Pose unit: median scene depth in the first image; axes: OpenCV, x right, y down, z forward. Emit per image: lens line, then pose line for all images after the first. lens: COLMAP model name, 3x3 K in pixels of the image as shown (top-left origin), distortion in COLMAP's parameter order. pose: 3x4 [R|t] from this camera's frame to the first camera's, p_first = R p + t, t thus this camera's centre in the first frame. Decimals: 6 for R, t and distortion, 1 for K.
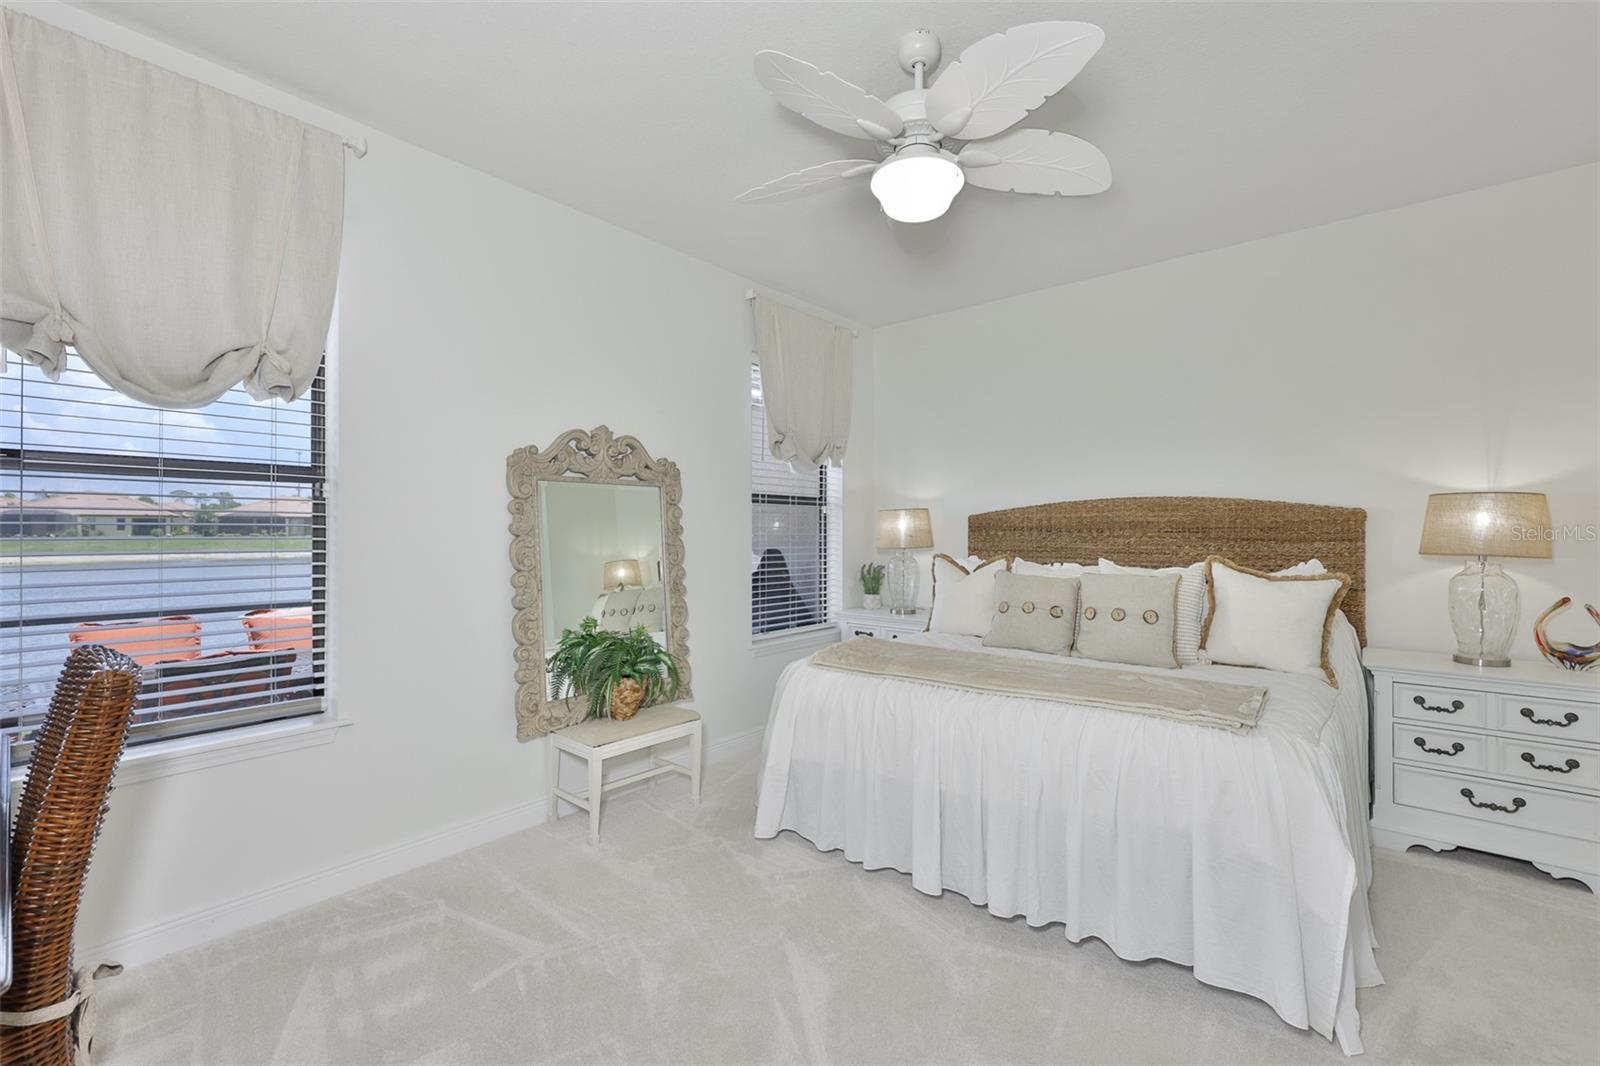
lens RADIAL K [[693.7, 0, 796.9], [0, 693.7, 529.1], [0, 0, 1]] dist [-0.000502, -0.000005]
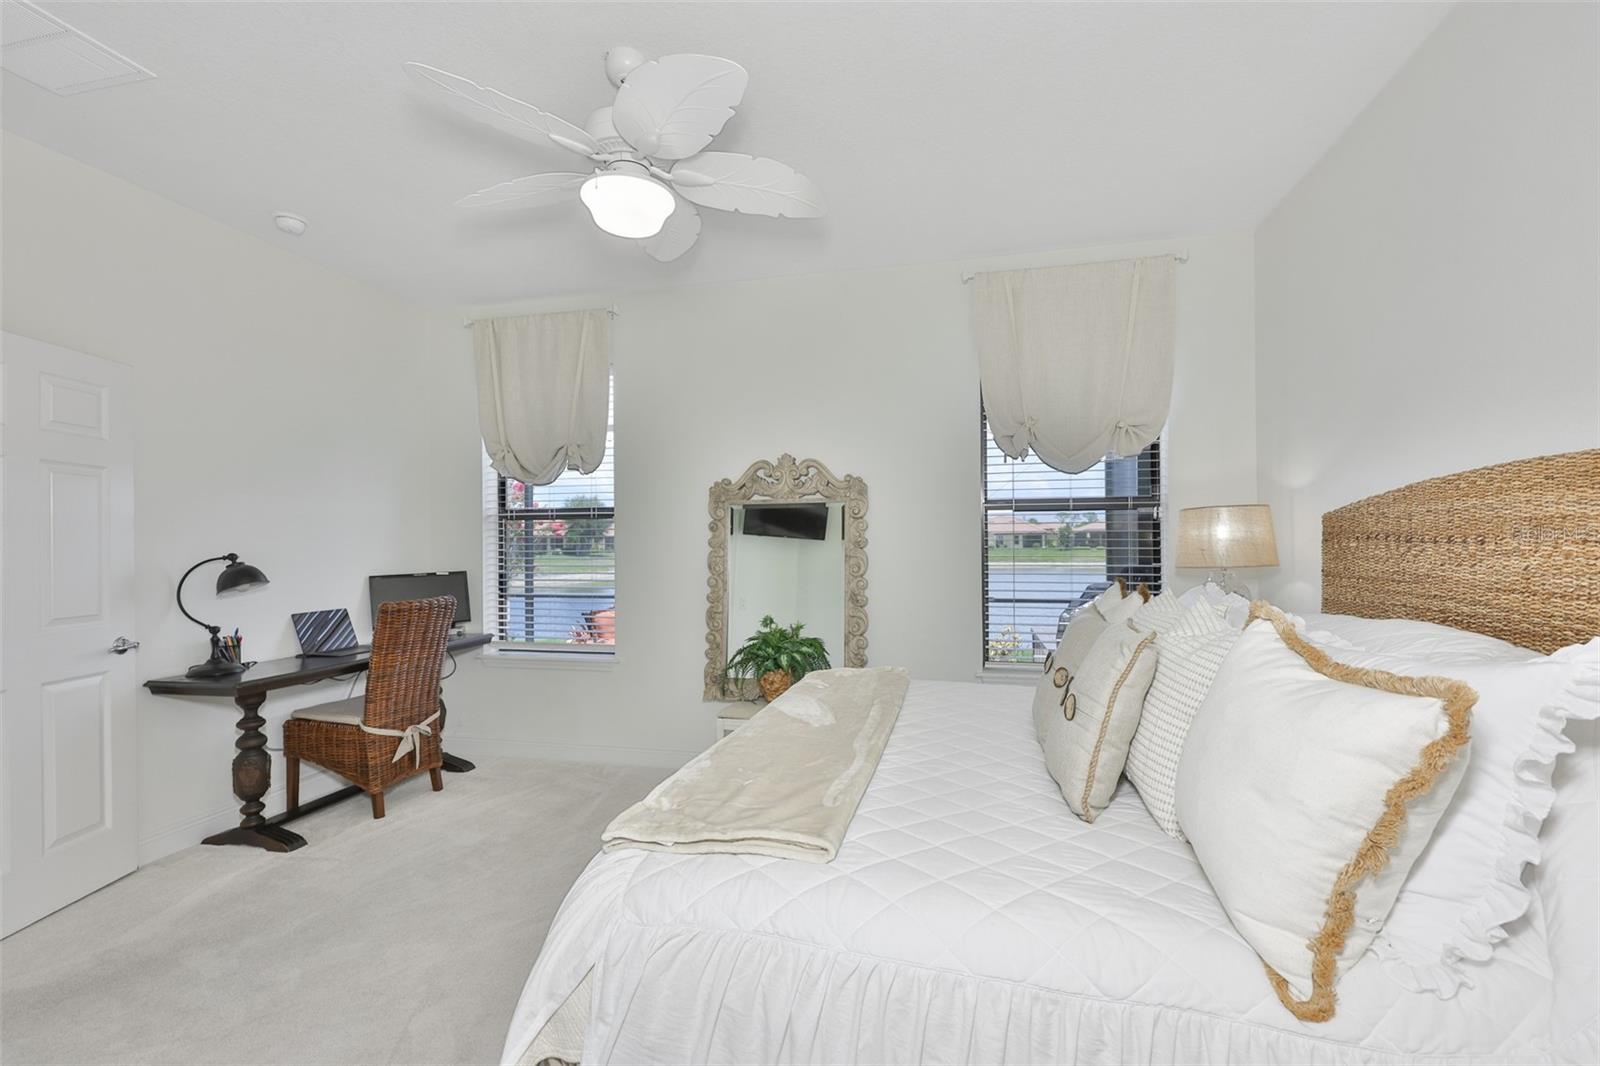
lens RADIAL K [[672.4, 0, 797.0], [0, 672.4, 525.9], [0, 0, 1]] dist [-0.001510, 0.000168]
pose [[0.445209, -0.027173, -0.895014, 0.677009], [0.005953, 0.999607, -0.027387, 0.003233], [0.895407, 0.006865, 0.445196, 0.468639]]
